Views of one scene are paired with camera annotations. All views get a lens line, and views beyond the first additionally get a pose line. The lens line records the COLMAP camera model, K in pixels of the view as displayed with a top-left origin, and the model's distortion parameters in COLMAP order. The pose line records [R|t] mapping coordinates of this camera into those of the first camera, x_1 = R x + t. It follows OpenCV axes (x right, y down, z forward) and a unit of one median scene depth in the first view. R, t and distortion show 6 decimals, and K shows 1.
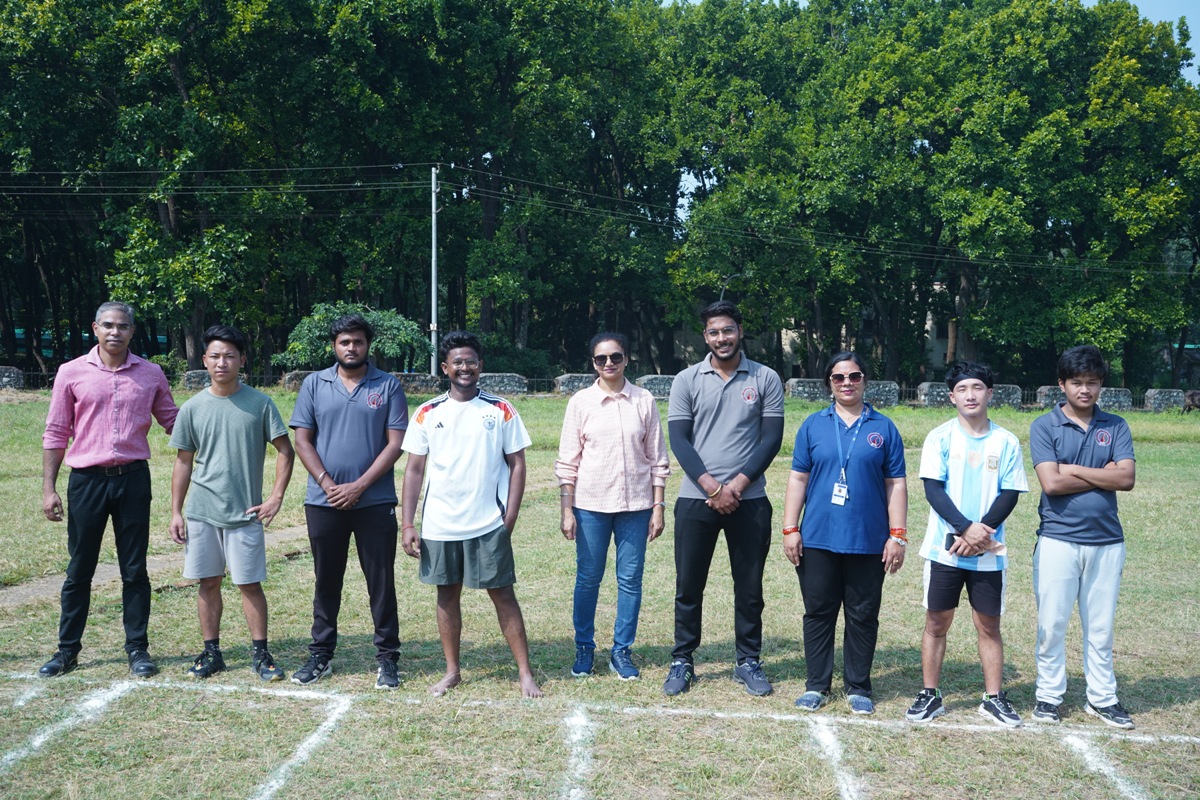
lens RADIAL K [[1236.7, 0, 600.0], [0, 1236.7, 400.0], [0, 0, 1]] dist [0.005667, 0.013320]
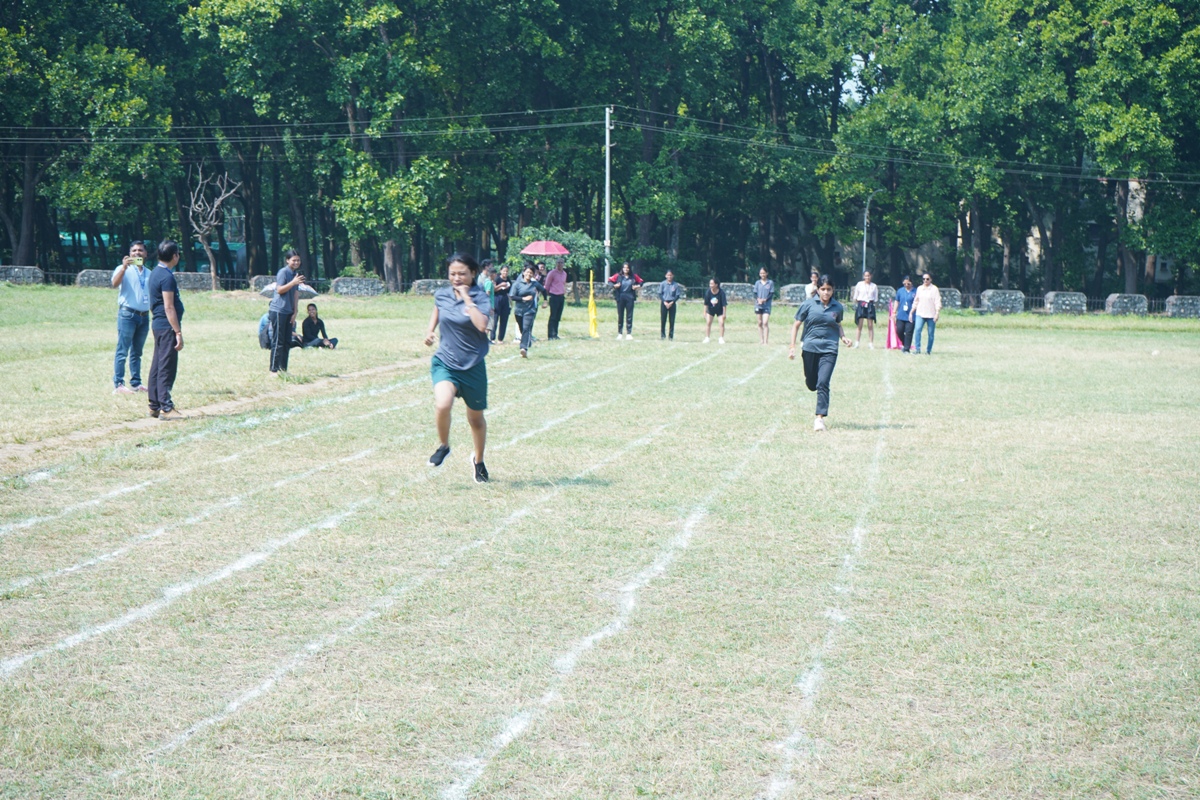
lens RADIAL K [[2027.2, 0, 615.2], [0, 2027.2, 357.8], [0, 0, 1]] dist [-0.070389, 0.194158]
pose [[0.997518, 0.002403, -0.070367, 0.006951], [-0.001595, 0.999932, 0.011541, 0.021067], [0.070390, -0.011400, 0.997454, -0.701375]]
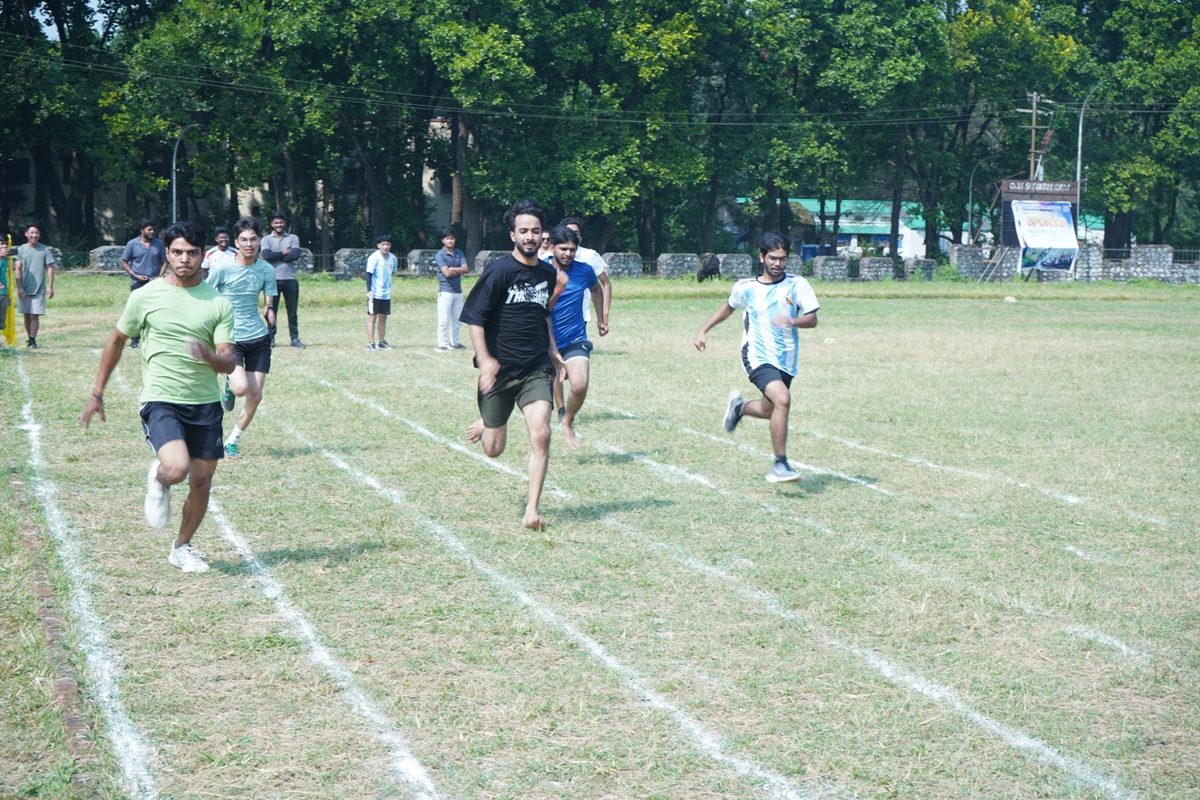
lens RADIAL K [[2104.3, 0, 602.1], [0, 2104.3, 358.6], [0, 0, 1]] dist [-0.014137, -0.000200]
pose [[0.945765, -0.032657, 0.323206, -0.088838], [0.021882, 0.999079, 0.036918, 0.009595], [-0.324113, -0.027843, 0.945608, -0.416976]]
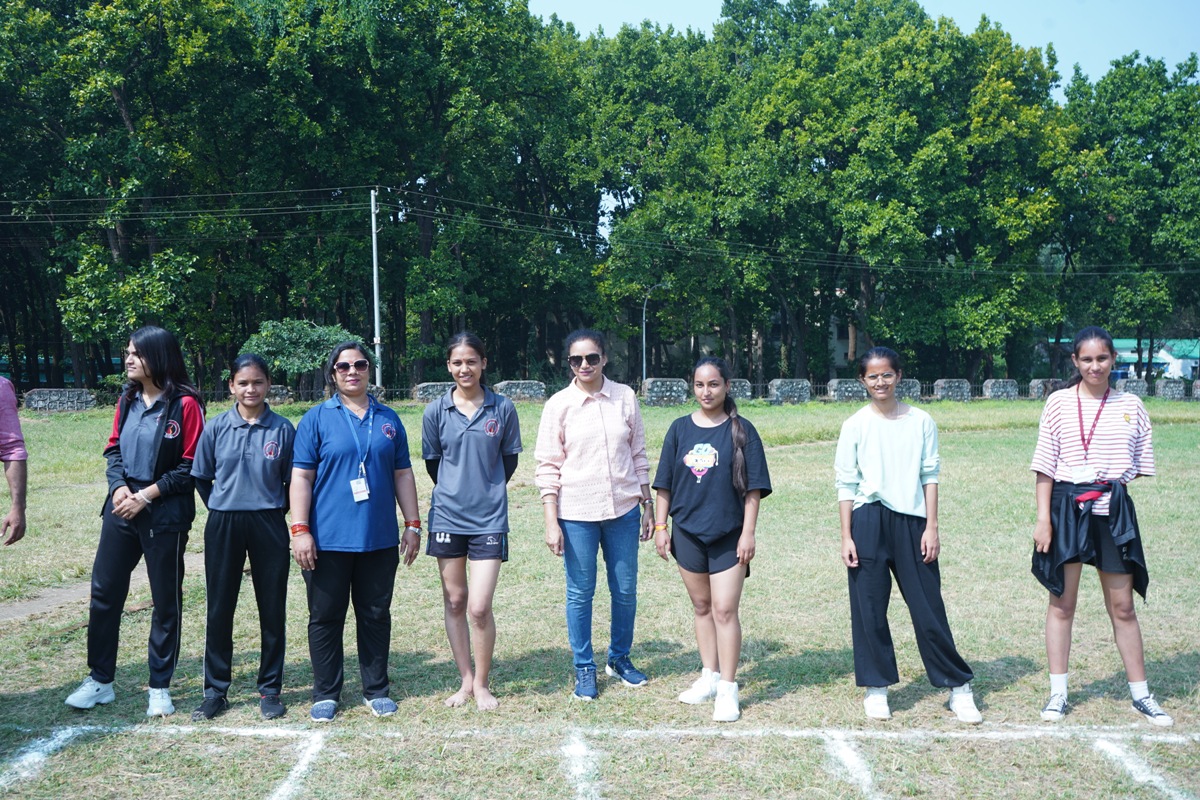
lens RADIAL K [[1134.5, 0, 600.0], [0, 1134.5, 400.0], [0, 0, 1]] dist [-0.000100, 0.017793]
pose [[0.997625, -0.030879, 0.061569, -0.004081], [0.031114, 0.999512, -0.002863, 0.000376], [-0.061450, 0.004772, 0.998099, 0.014846]]
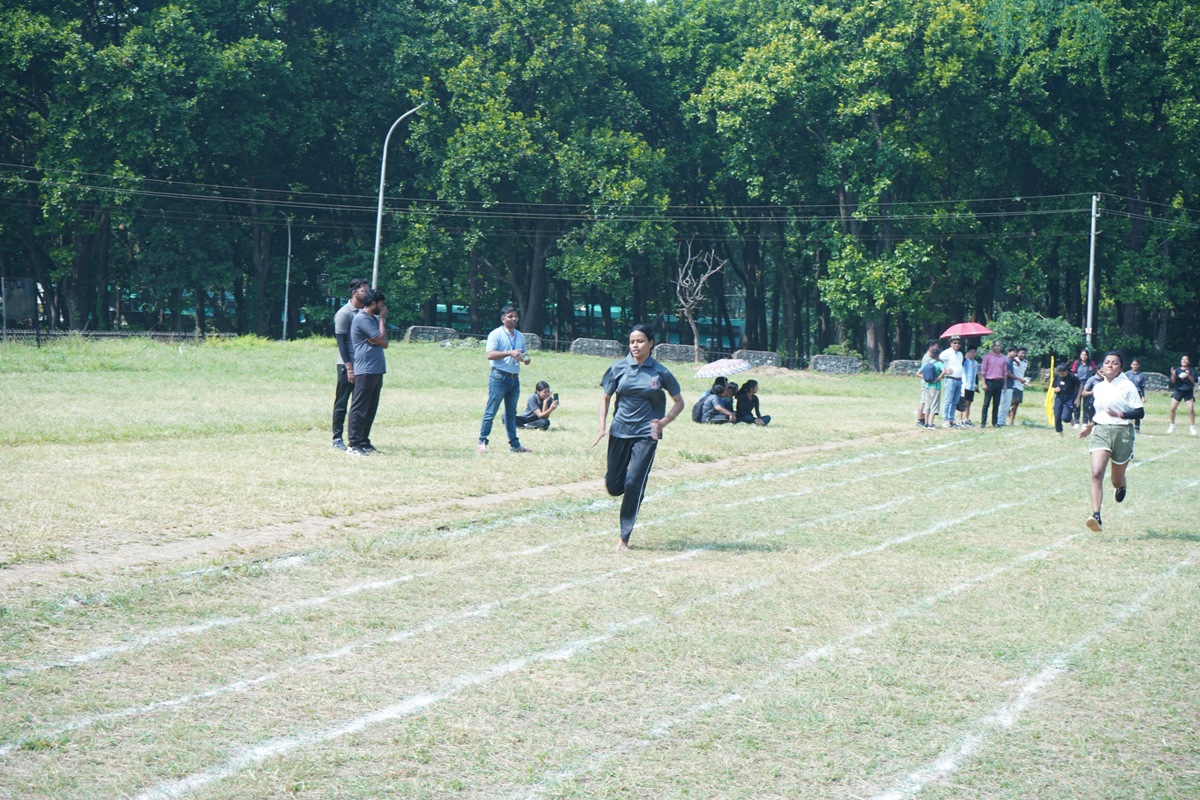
lens RADIAL K [[1880.5, 0, 566.5], [0, 1880.5, 397.5], [0, 0, 1]] dist [-0.086694, 0.170368]
pose [[0.936660, 0.044111, -0.347452, 0.016387], [-0.046579, 0.998914, 0.001251, 0.019327], [0.347129, 0.015012, 0.937697, -0.638297]]
